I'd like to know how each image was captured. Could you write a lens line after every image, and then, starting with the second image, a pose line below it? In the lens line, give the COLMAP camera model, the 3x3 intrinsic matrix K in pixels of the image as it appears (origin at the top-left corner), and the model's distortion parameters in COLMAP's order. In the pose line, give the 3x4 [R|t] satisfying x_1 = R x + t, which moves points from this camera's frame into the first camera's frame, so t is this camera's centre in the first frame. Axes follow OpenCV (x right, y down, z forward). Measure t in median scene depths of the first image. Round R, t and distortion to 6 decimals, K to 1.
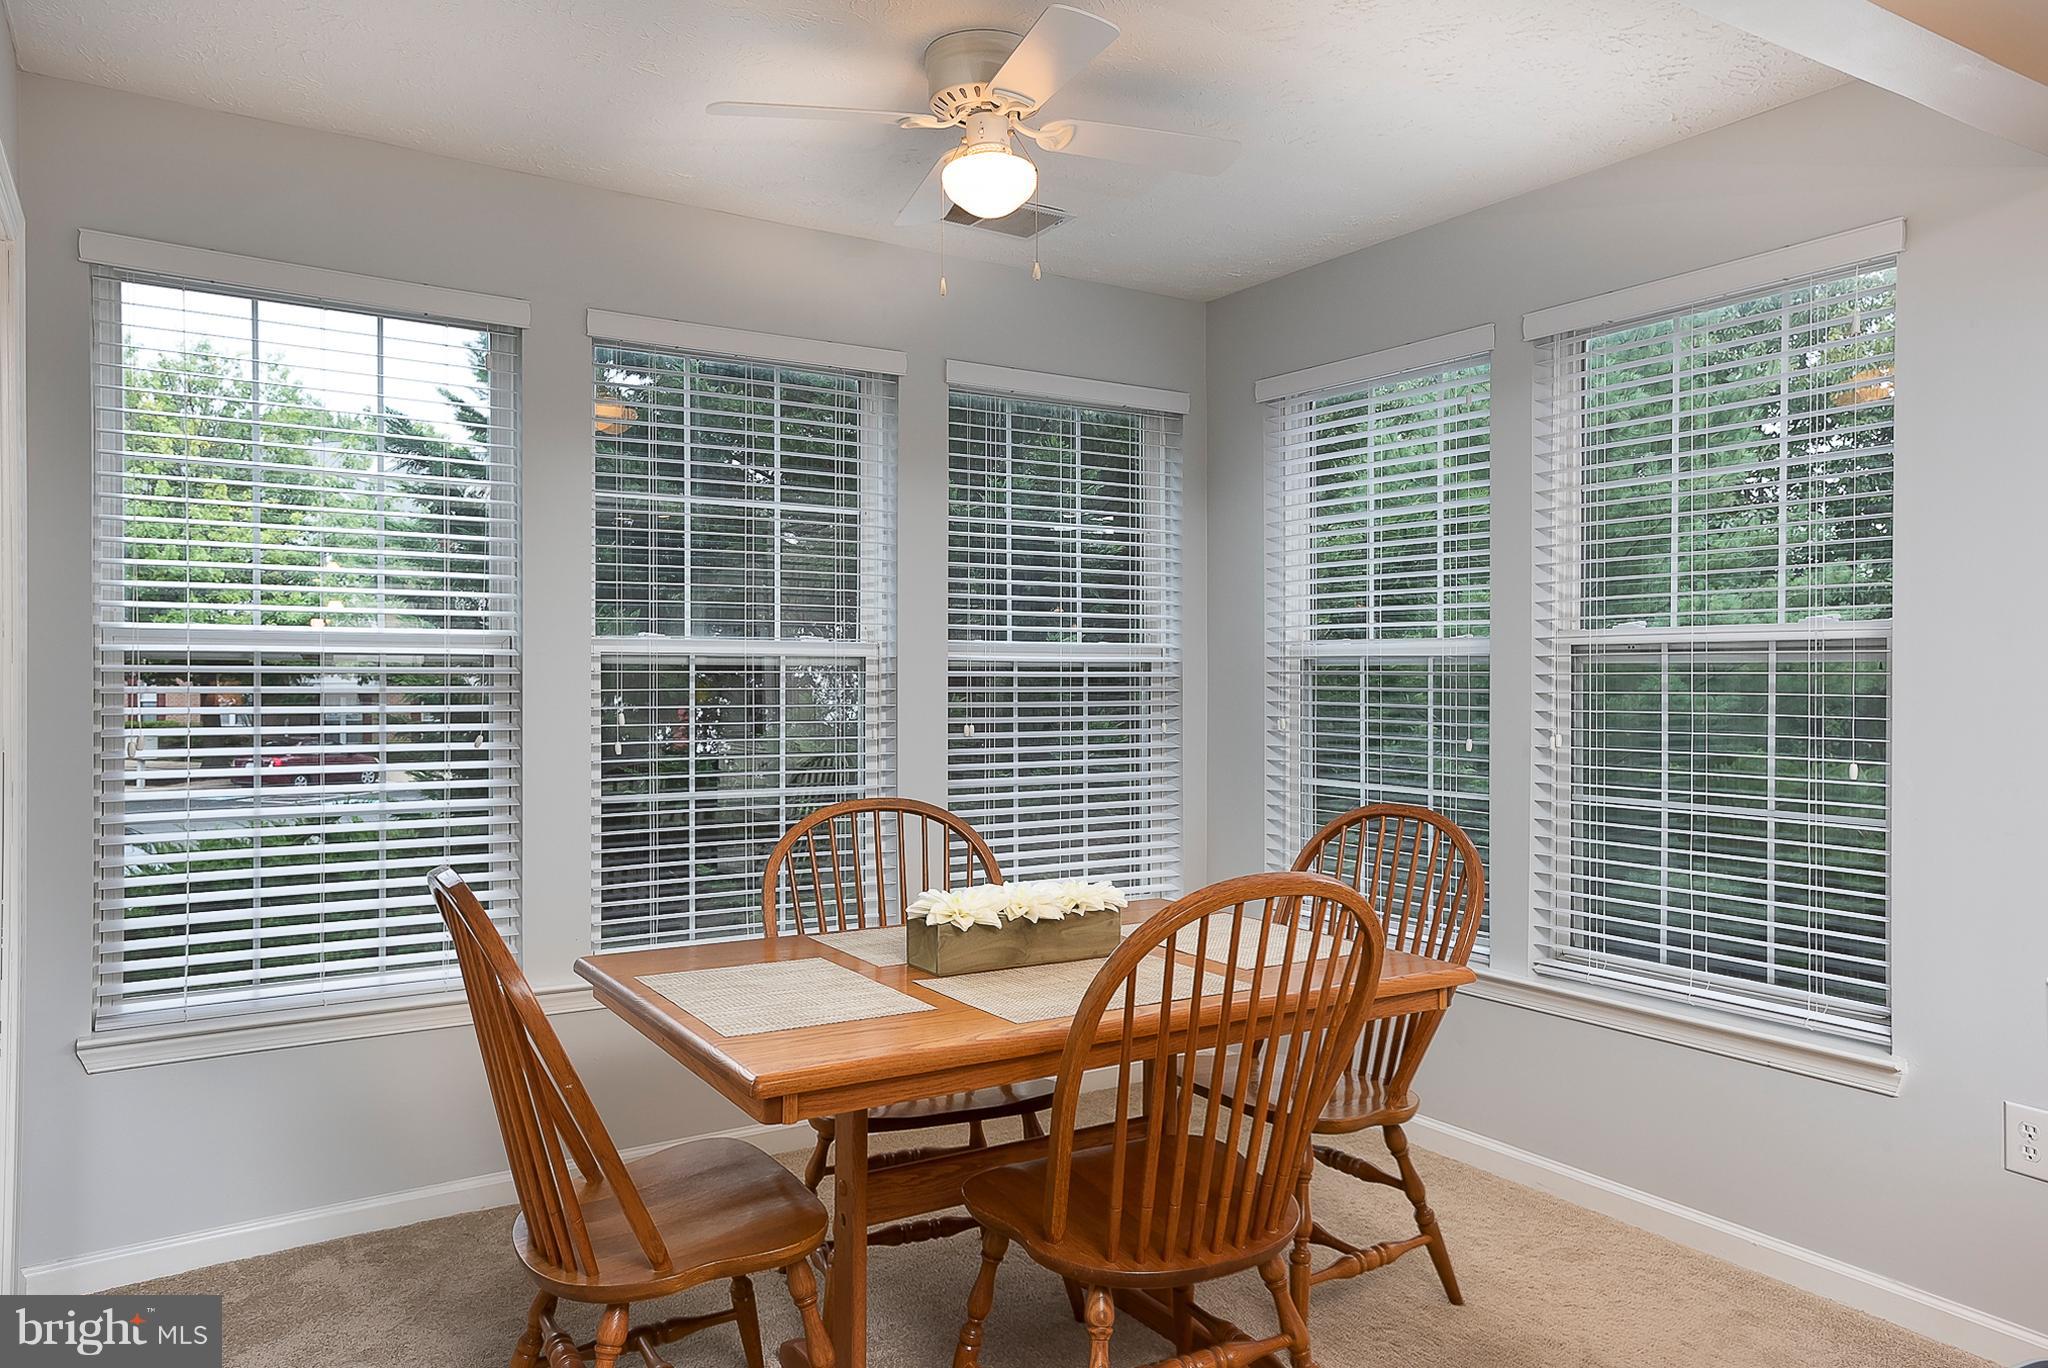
lens RADIAL K [[1432.0, 0, 1024.0], [0, 1432.0, 684.0], [0, 0, 1]] dist [-0.058525, -0.000662]
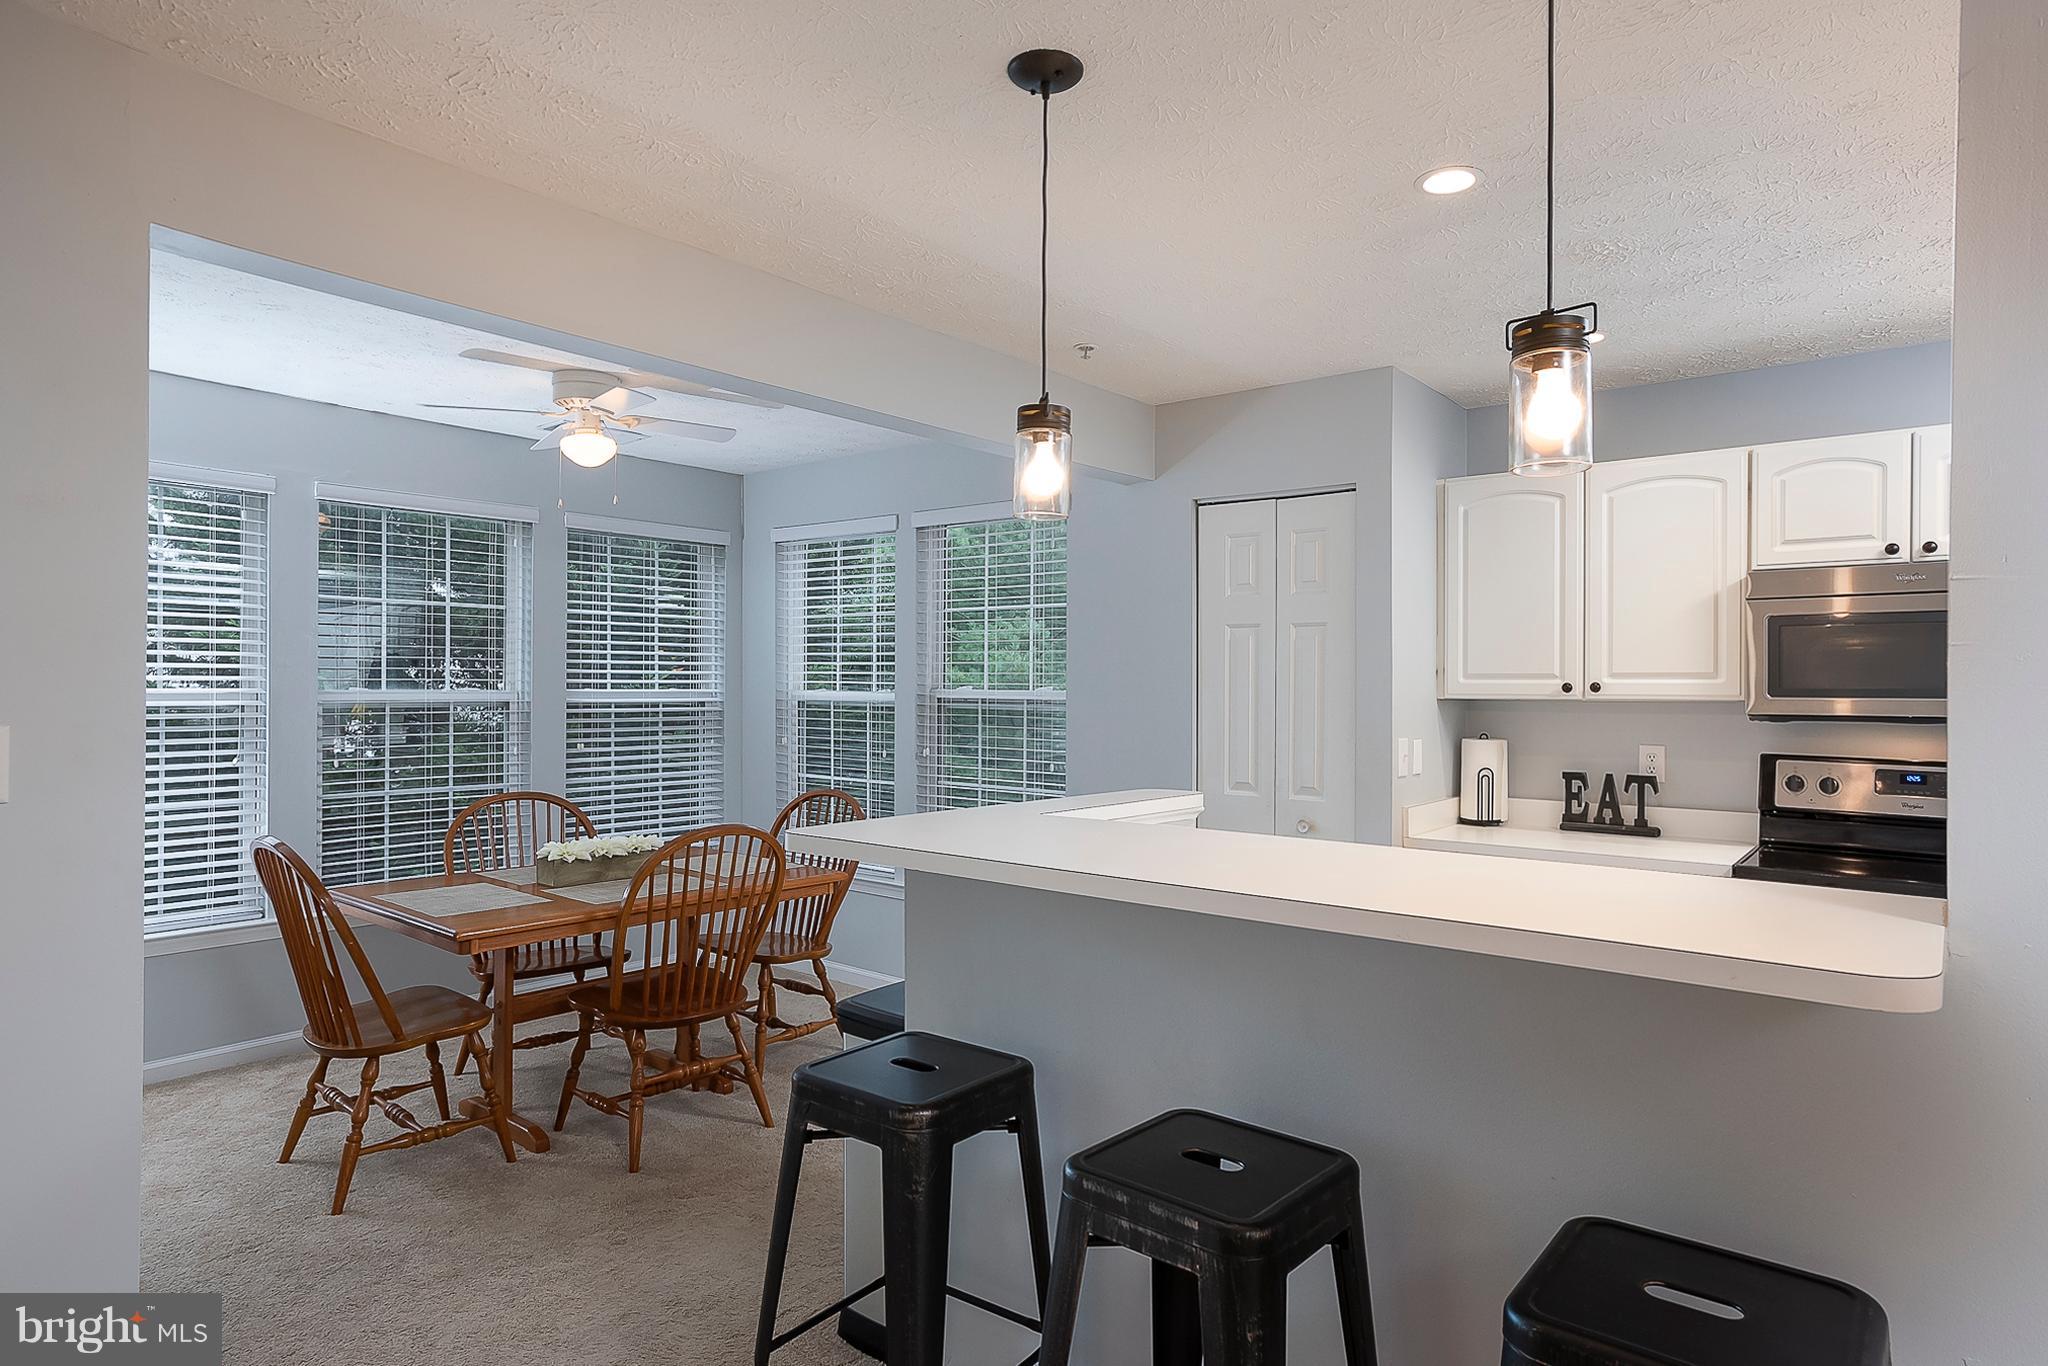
lens RADIAL K [[1142.6, 0, 1024.0], [0, 1142.6, 683.0], [0, 0, 1]] dist [0.003158, 0.000082]
pose [[0.949107, 0.006109, 0.314895, 0.030422], [-0.003447, 0.999953, -0.009010, -0.030285], [-0.314935, 0.007466, 0.949084, -0.374839]]
